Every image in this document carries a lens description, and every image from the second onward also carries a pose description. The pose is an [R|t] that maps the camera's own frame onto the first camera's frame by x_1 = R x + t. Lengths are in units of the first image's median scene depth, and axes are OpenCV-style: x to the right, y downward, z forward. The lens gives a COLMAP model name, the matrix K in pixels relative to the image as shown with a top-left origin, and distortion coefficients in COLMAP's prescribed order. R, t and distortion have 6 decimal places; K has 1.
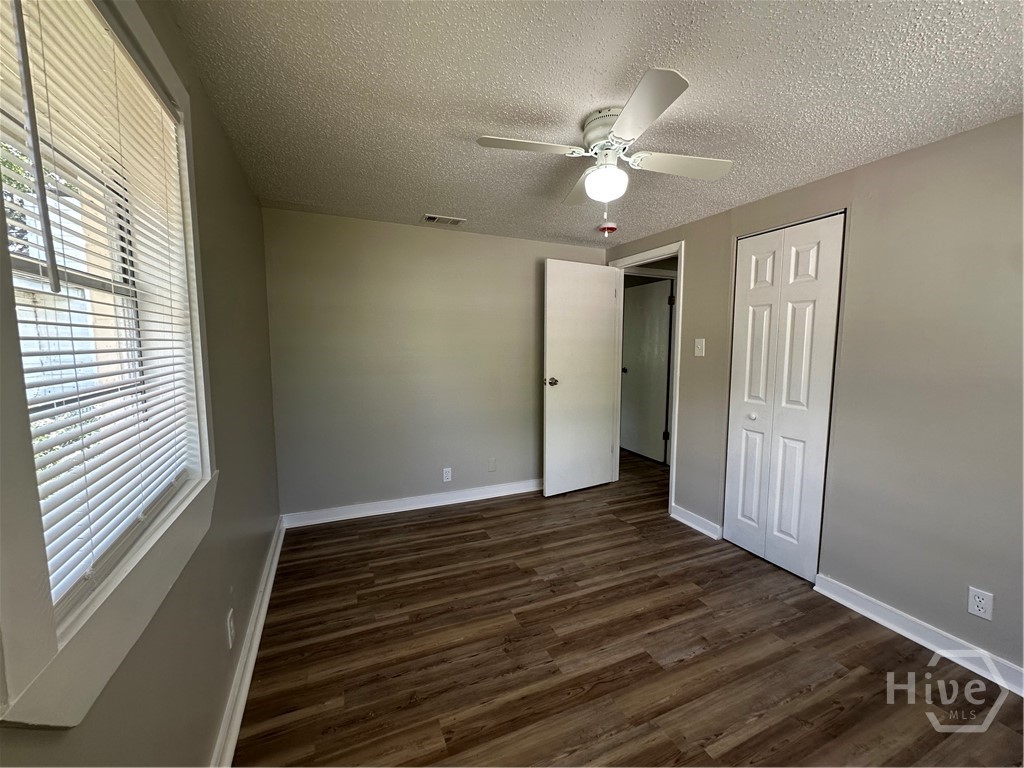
lens RADIAL K [[409.8, 0, 512.0], [0, 409.8, 384.0], [0, 0, 1]] dist [-0.002663, 0.000644]
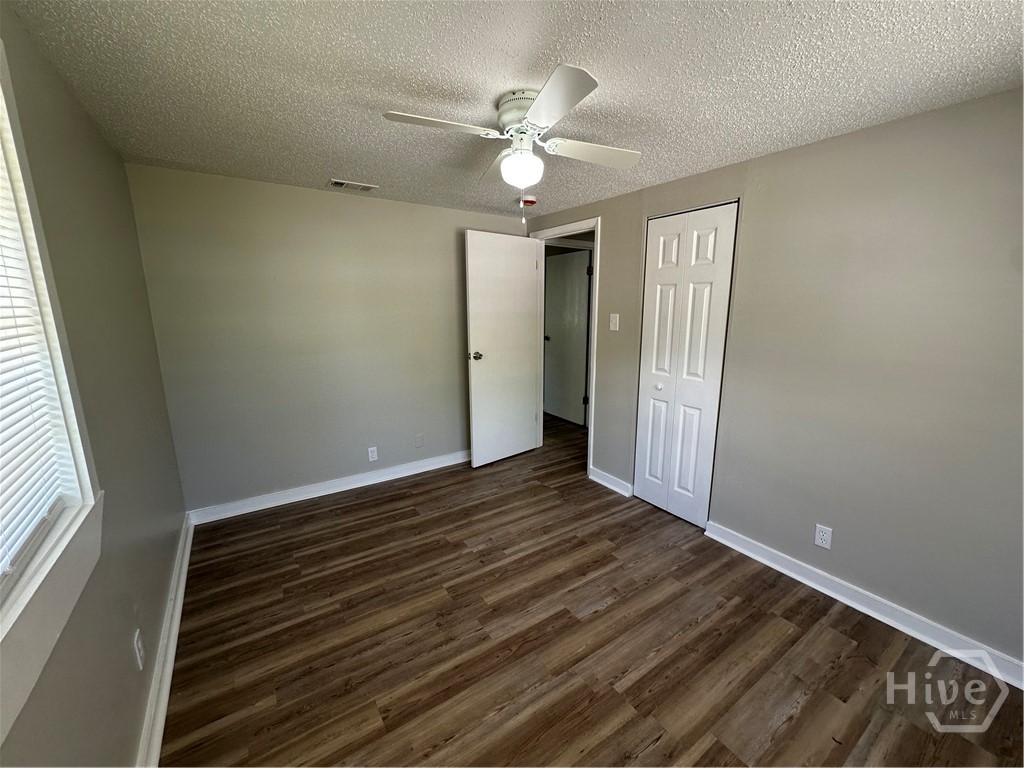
lens RADIAL K [[409.8, 0, 512.0], [0, 409.8, 384.0], [0, 0, 1]] dist [-0.002663, 0.000644]
pose [[0.984086, -0.040067, 0.173118, 0.011957], [0.022861, 0.994698, 0.100264, -0.060766], [-0.176217, -0.094711, 0.979784, -0.009199]]
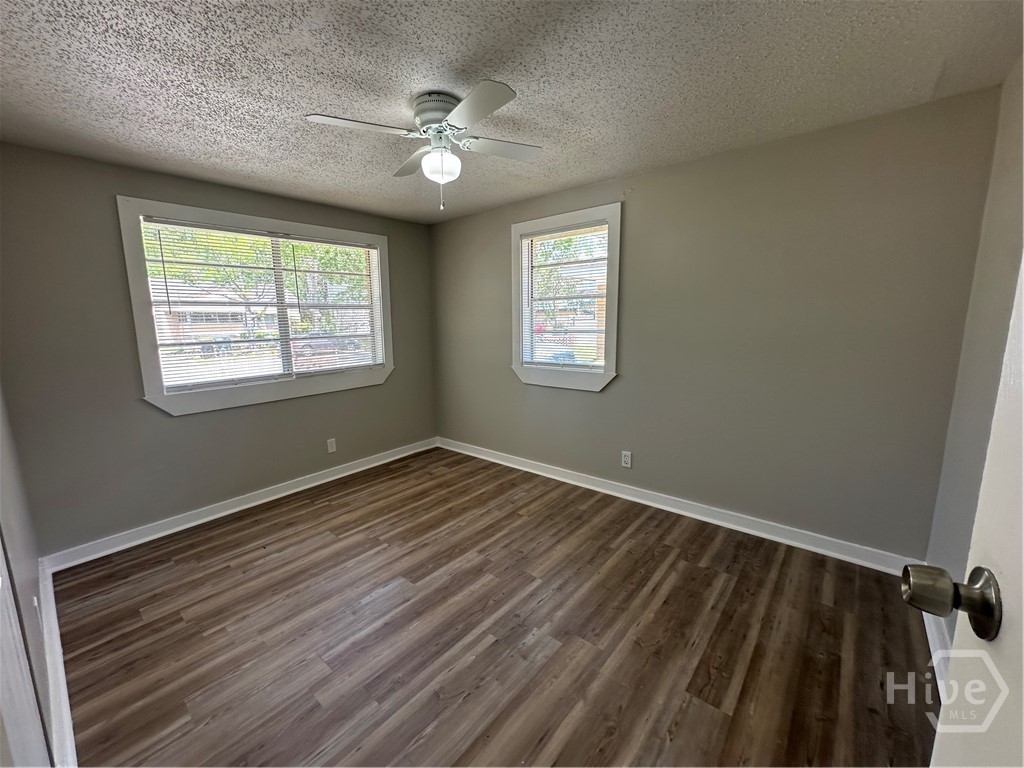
lens RADIAL K [[409.8, 0, 512.0], [0, 409.8, 384.0], [0, 0, 1]] dist [-0.002663, 0.000644]
pose [[-0.897882, 0.080378, -0.432835, 0.469505], [-0.029776, 0.969851, 0.241872, -0.162769], [0.439227, 0.230060, -0.868419, 1.756966]]
